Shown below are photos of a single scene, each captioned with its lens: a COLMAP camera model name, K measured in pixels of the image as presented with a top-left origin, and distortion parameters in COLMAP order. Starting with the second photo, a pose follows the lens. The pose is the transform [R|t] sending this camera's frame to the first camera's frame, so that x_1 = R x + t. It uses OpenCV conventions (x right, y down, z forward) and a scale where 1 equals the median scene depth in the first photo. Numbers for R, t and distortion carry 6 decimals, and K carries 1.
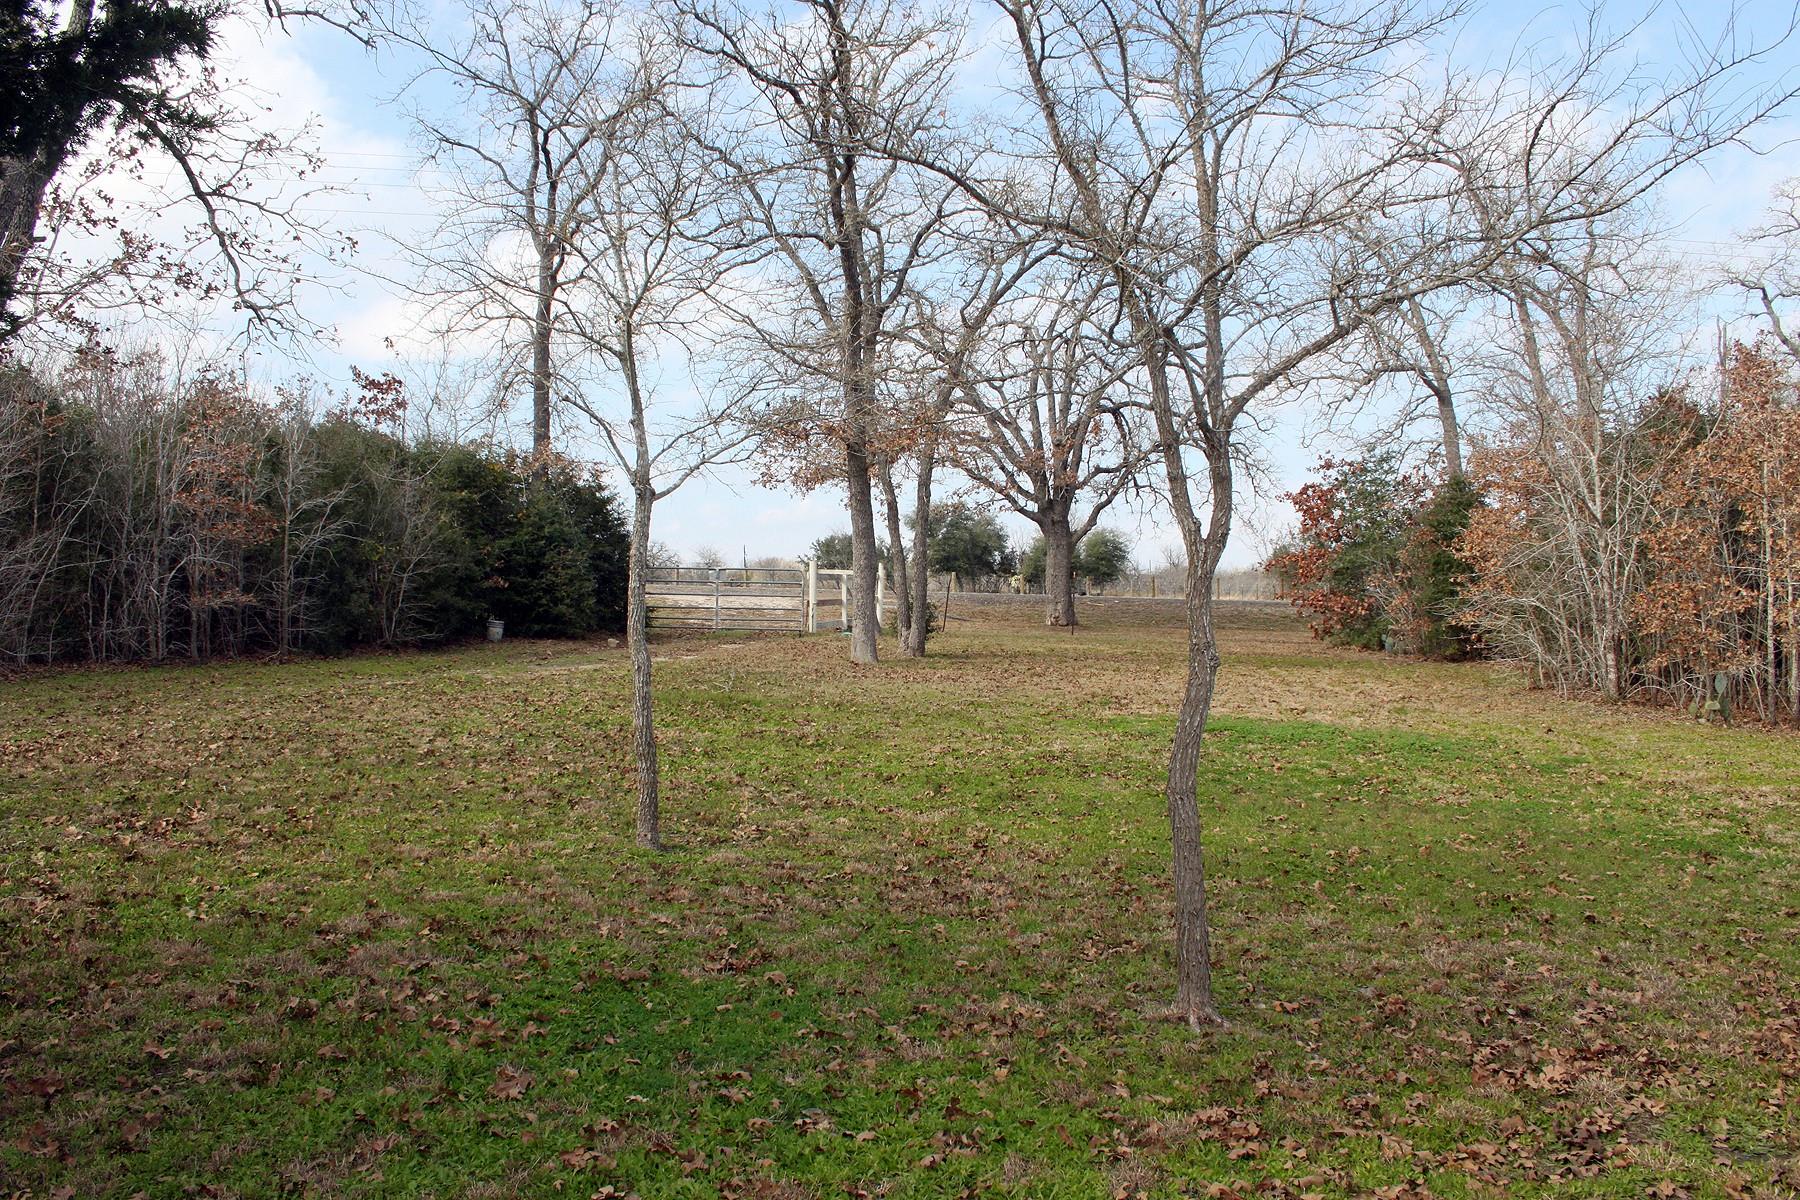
lens RADIAL K [[1487.9, 0, 900.0], [0, 1487.9, 600.0], [0, 0, 1]] dist [-0.176456, 0.129041]
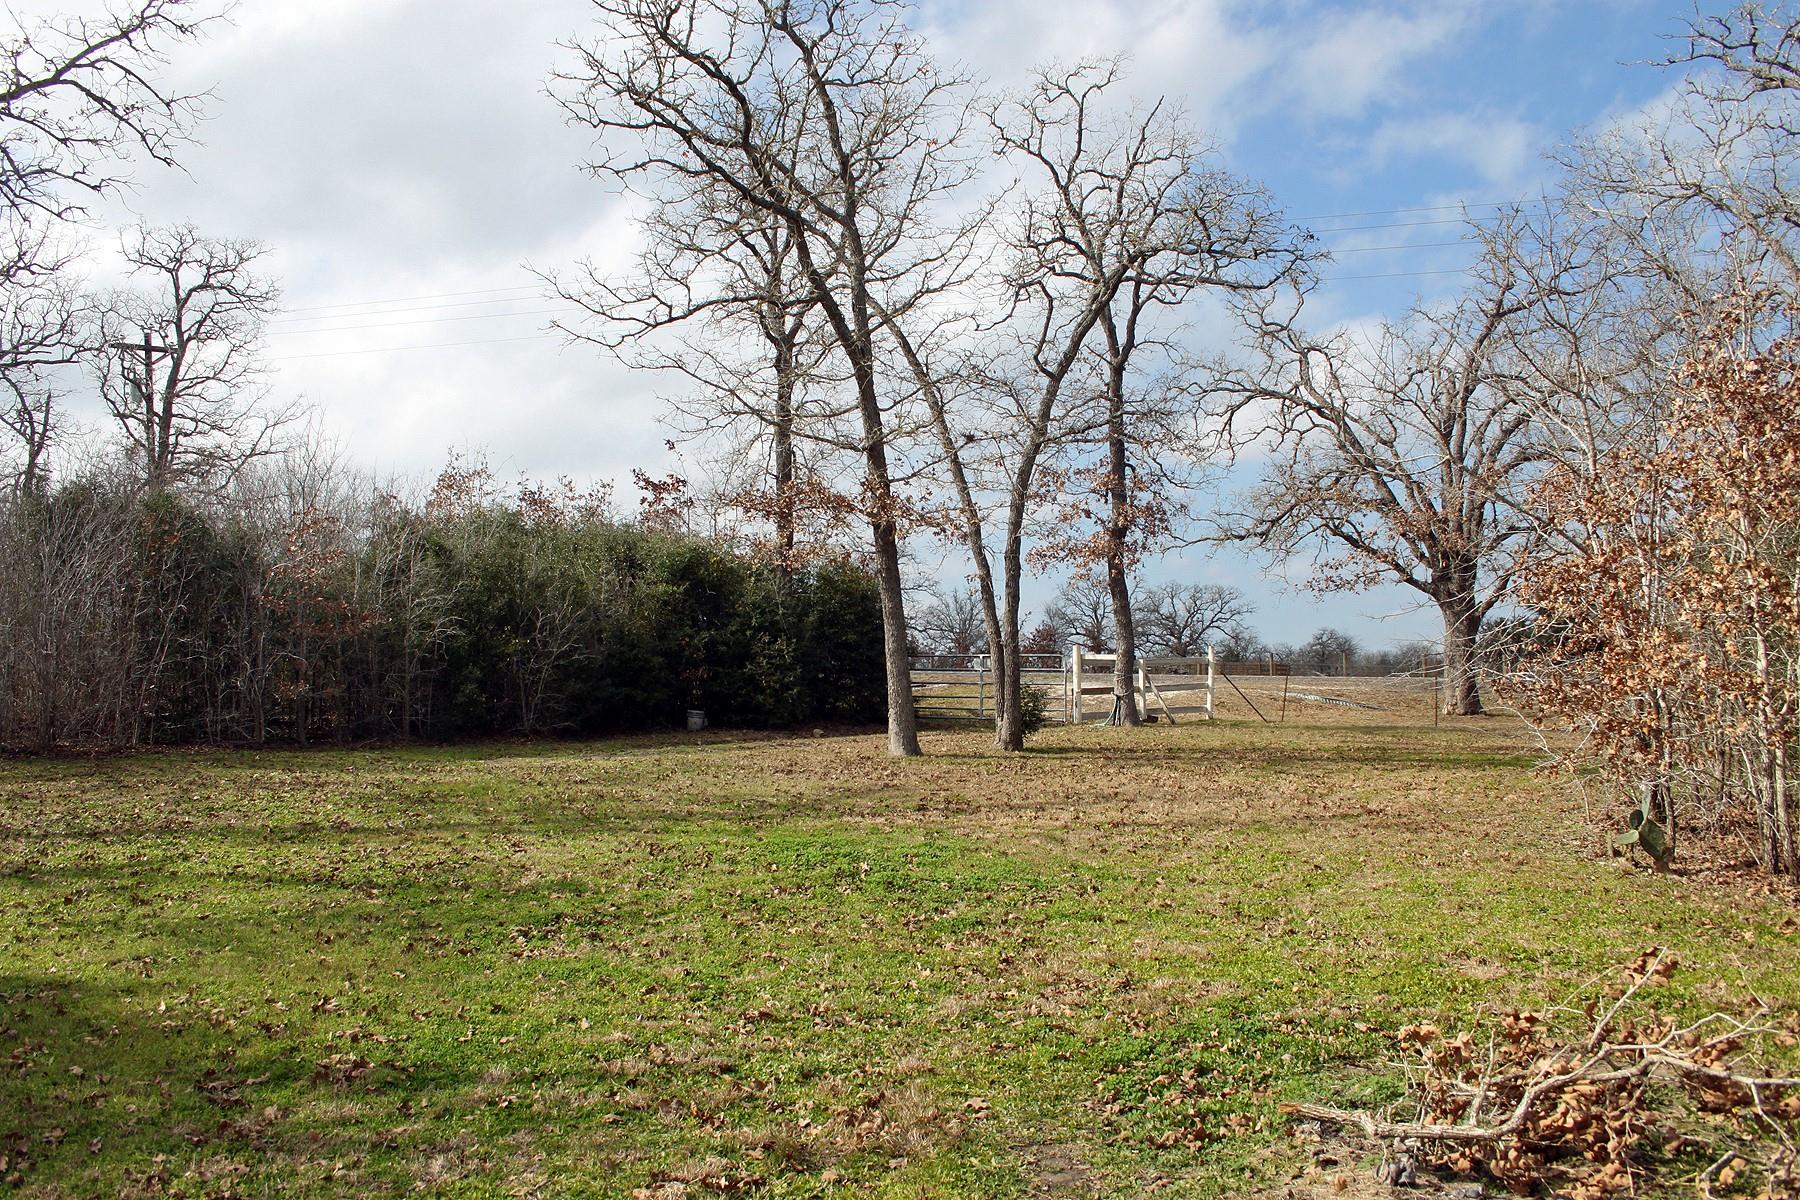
lens RADIAL K [[1485.2, 0, 900.0], [0, 1485.2, 600.0], [0, 0, 1]] dist [-0.147385, 0.122632]
pose [[0.871978, -0.035854, -0.488230, 0.310830], [0.006652, 0.998090, -0.061415, 0.001261], [0.489500, 0.050305, 0.870551, 0.155532]]
